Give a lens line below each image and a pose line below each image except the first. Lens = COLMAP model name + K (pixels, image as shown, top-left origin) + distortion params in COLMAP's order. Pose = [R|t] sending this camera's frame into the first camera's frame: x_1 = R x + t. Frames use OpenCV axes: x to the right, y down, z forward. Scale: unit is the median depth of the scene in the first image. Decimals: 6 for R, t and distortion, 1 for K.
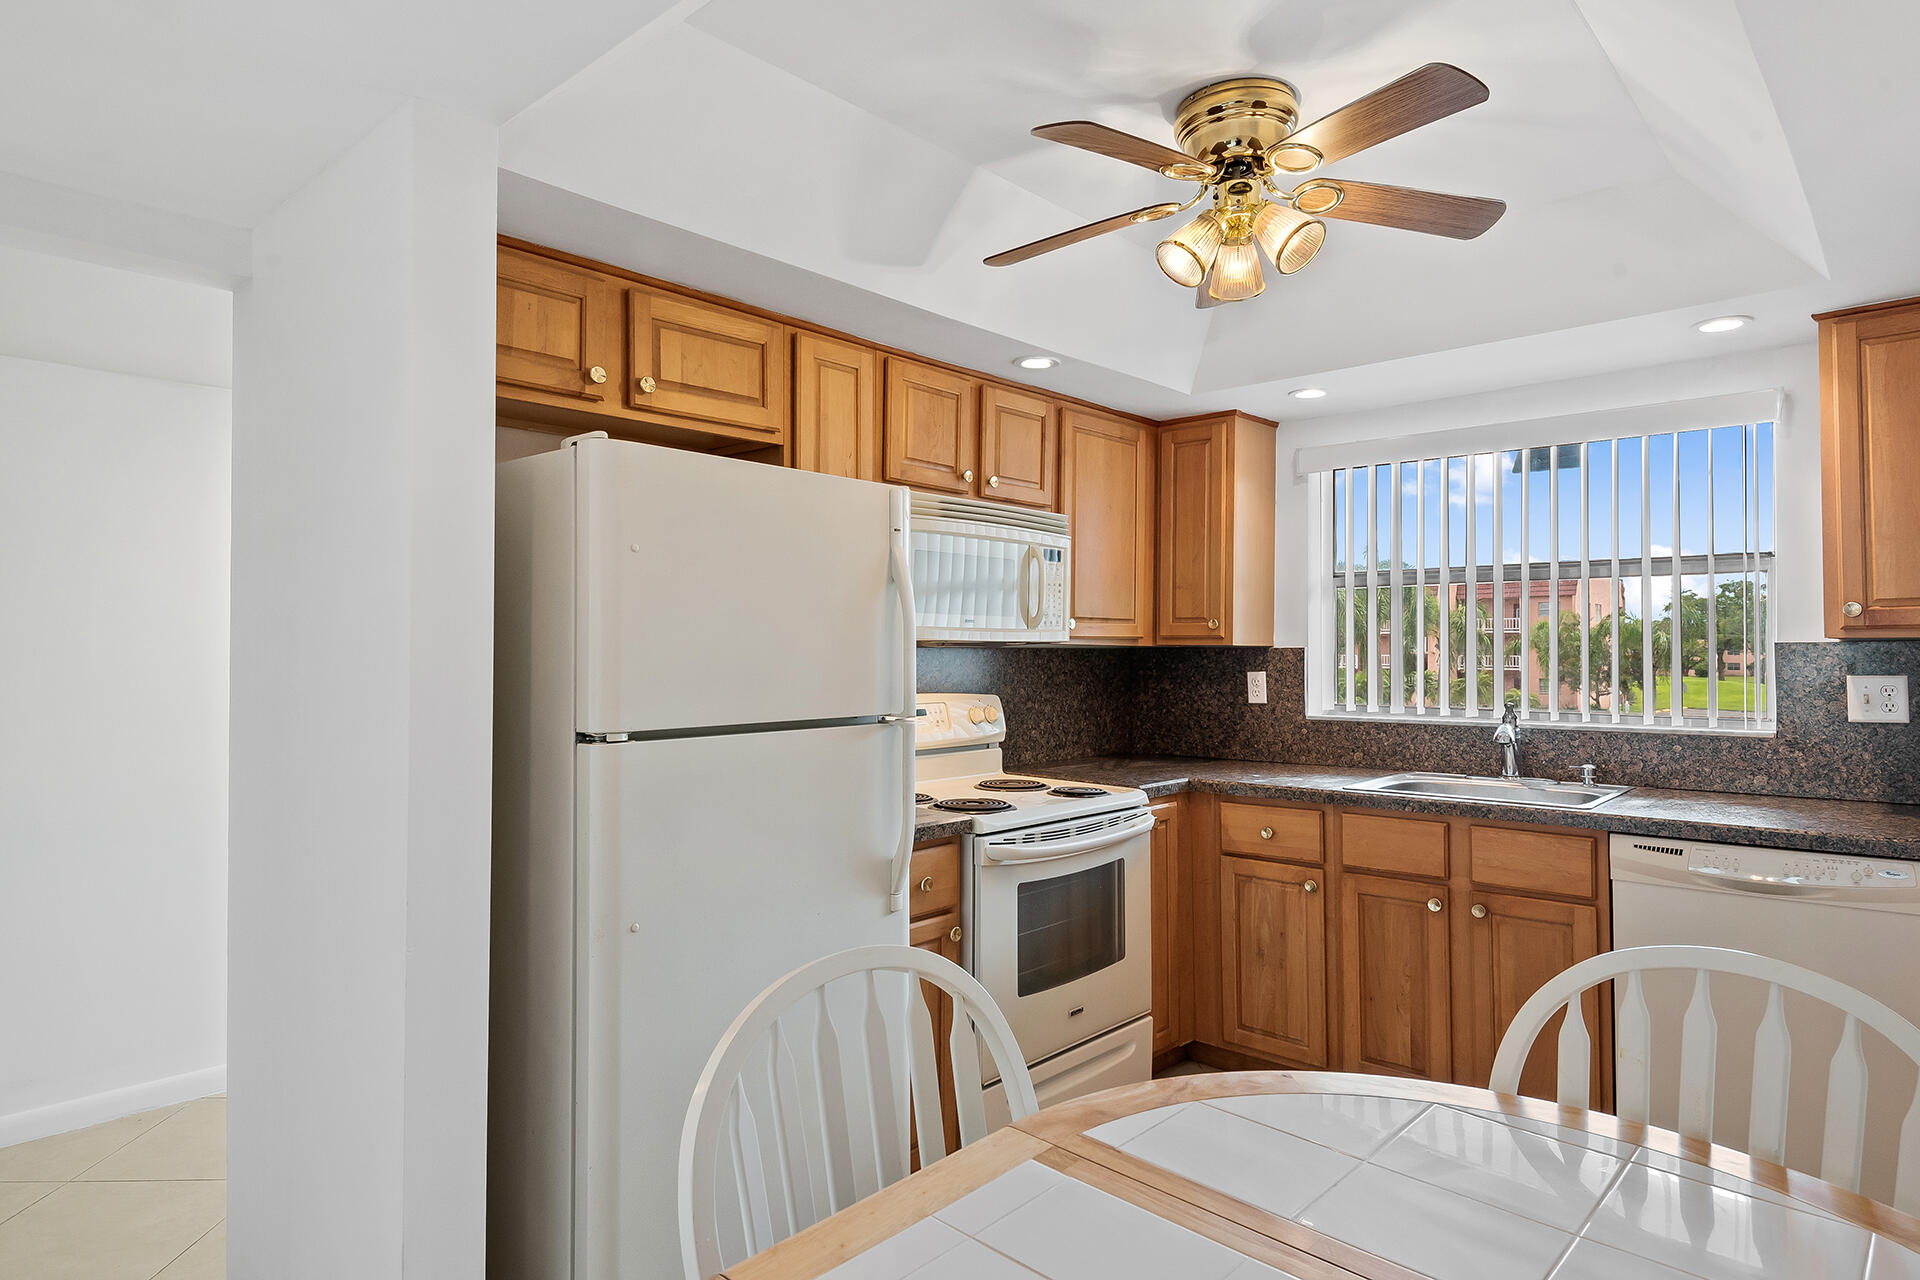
lens RADIAL K [[1071.5, 0, 970.4], [0, 1071.5, 634.6], [0, 0, 1]] dist [0.024944, -0.020973]
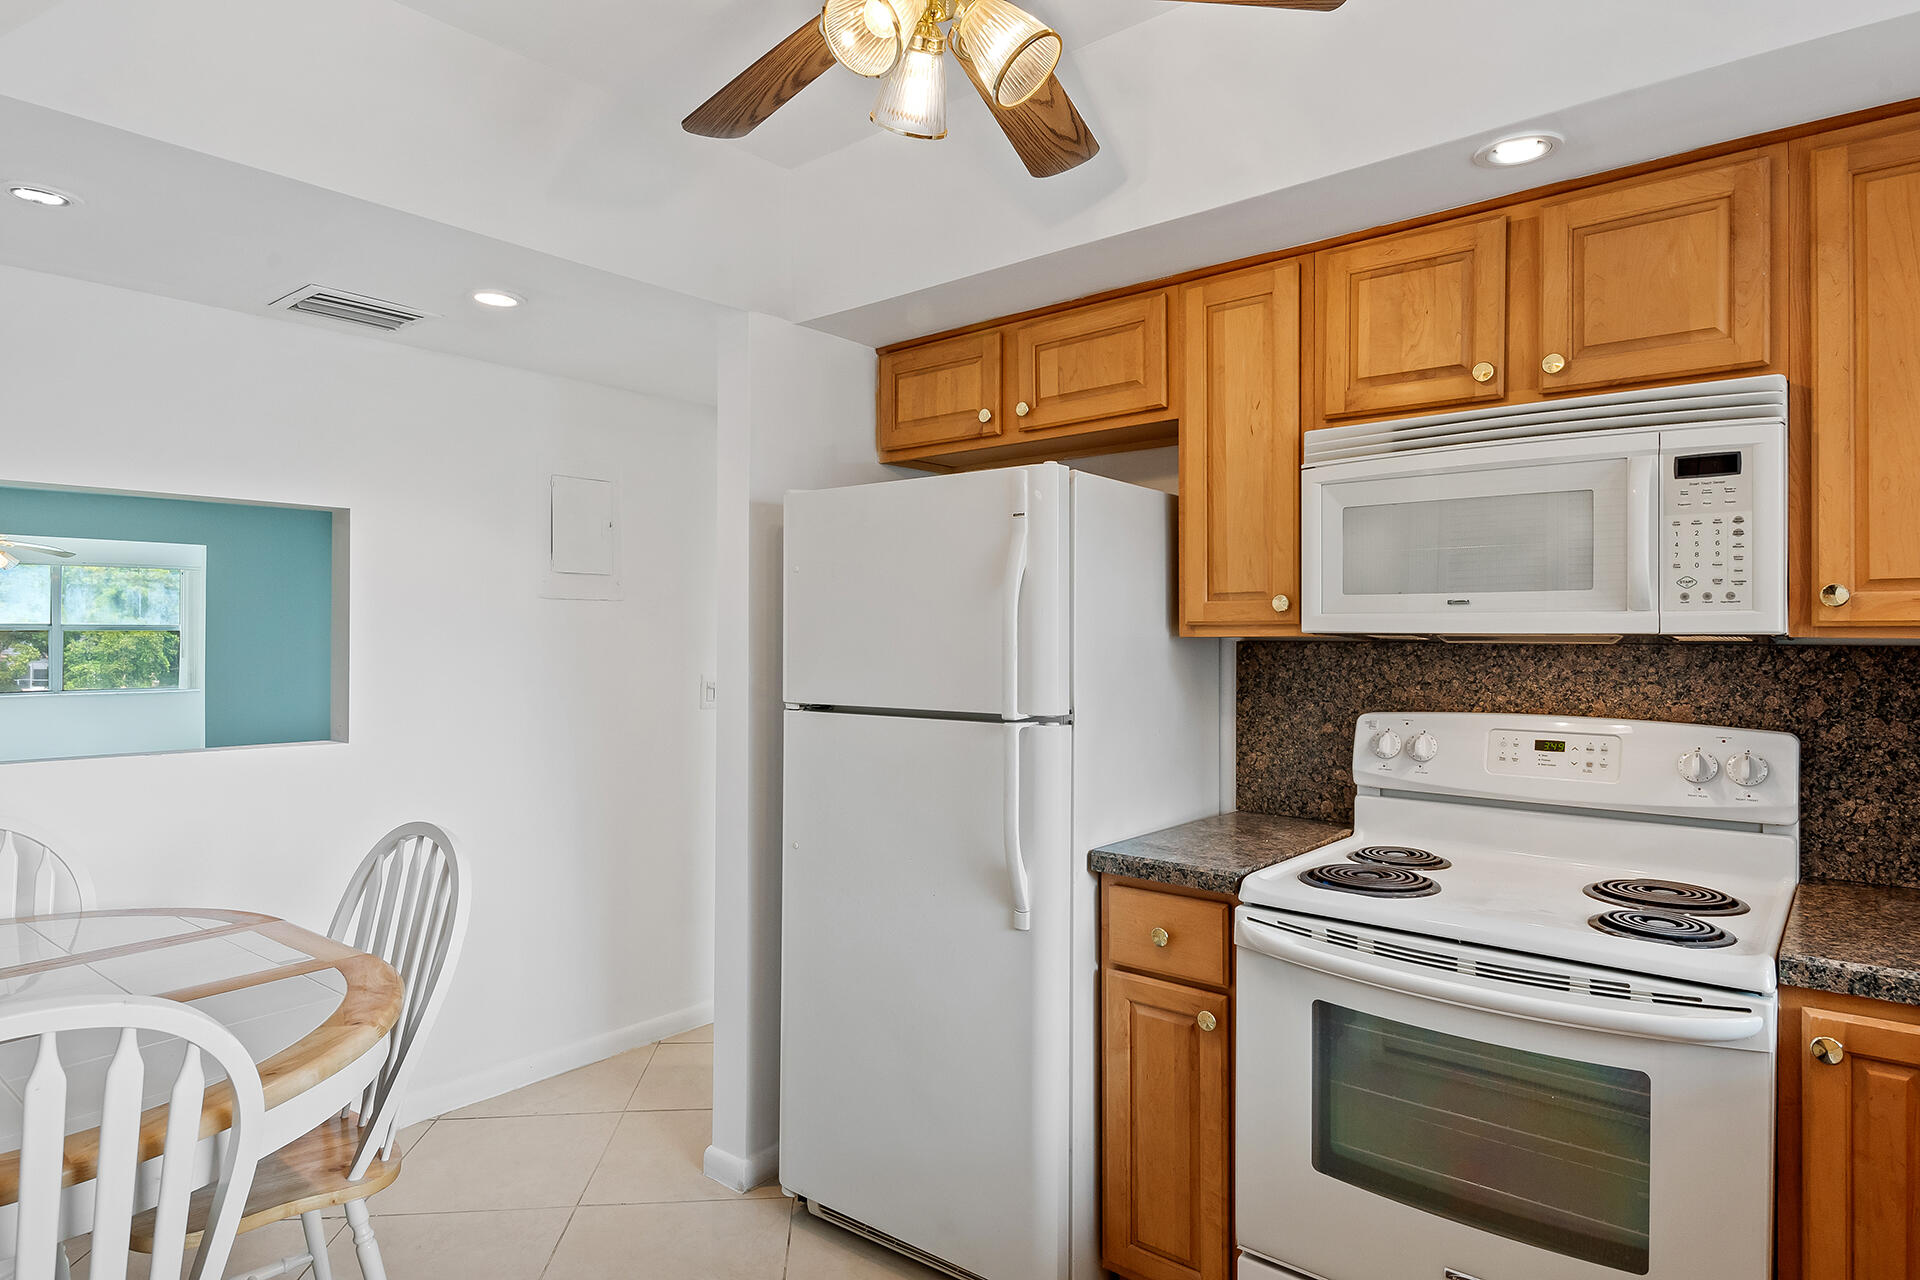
lens RADIAL K [[1071.5, 0, 970.0], [0, 1071.5, 643.5], [0, 0, 1]] dist [0.024944, -0.020973]
pose [[0.060010, -0.008428, -0.998162, 0.643503], [-0.001367, 0.999963, -0.008526, 0.018567], [0.998197, 0.001876, 0.059996, 0.697305]]
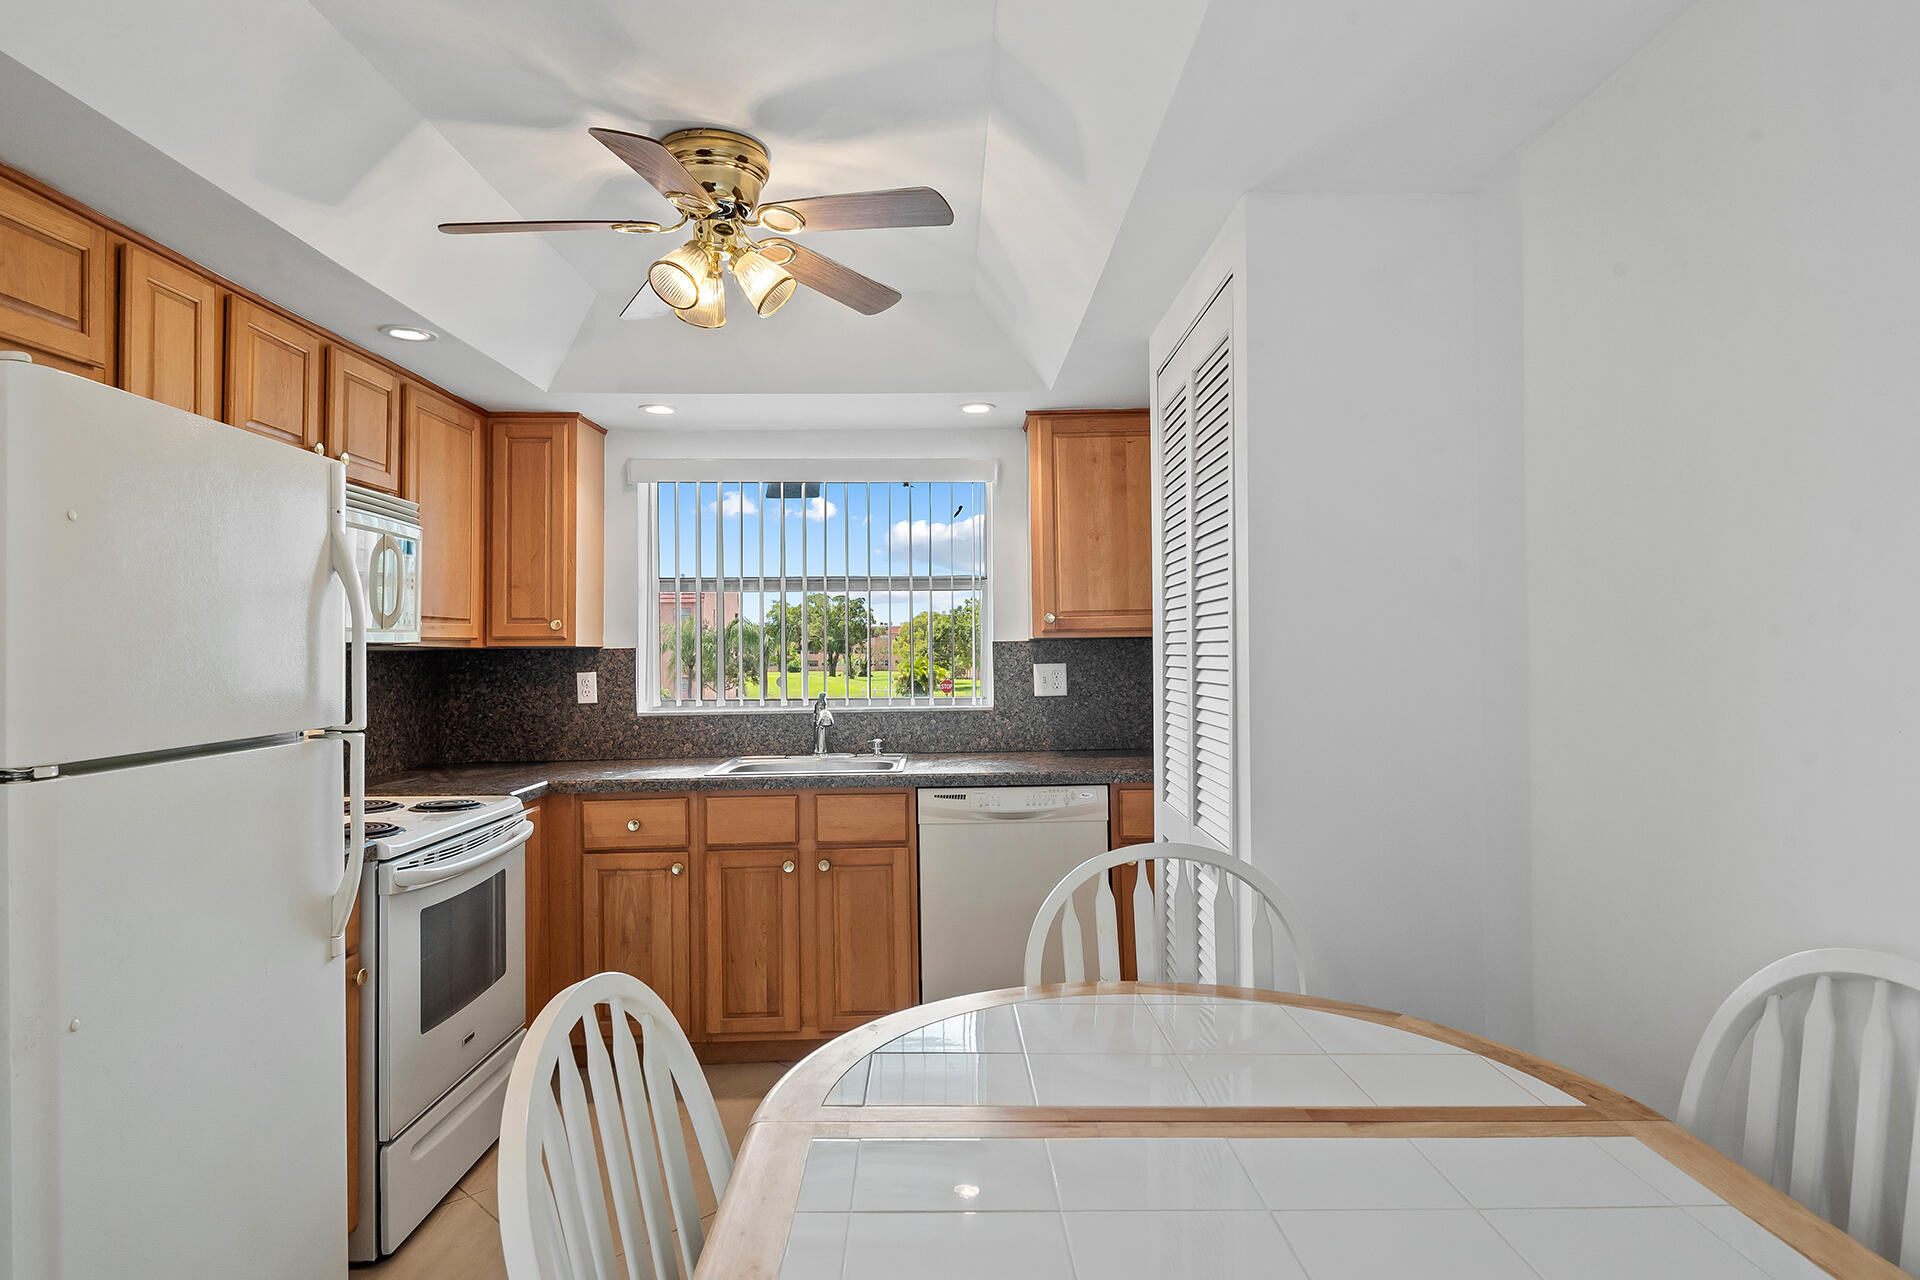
lens RADIAL K [[1071.5, 0, 956.1], [0, 1071.5, 633.6], [0, 0, 1]] dist [0.024944, -0.020973]
pose [[0.734210, 0.001723, 0.678920, -0.225225], [0.000878, 0.999994, -0.003487, 0.002489], [-0.678922, 0.003156, 0.734204, 0.021901]]
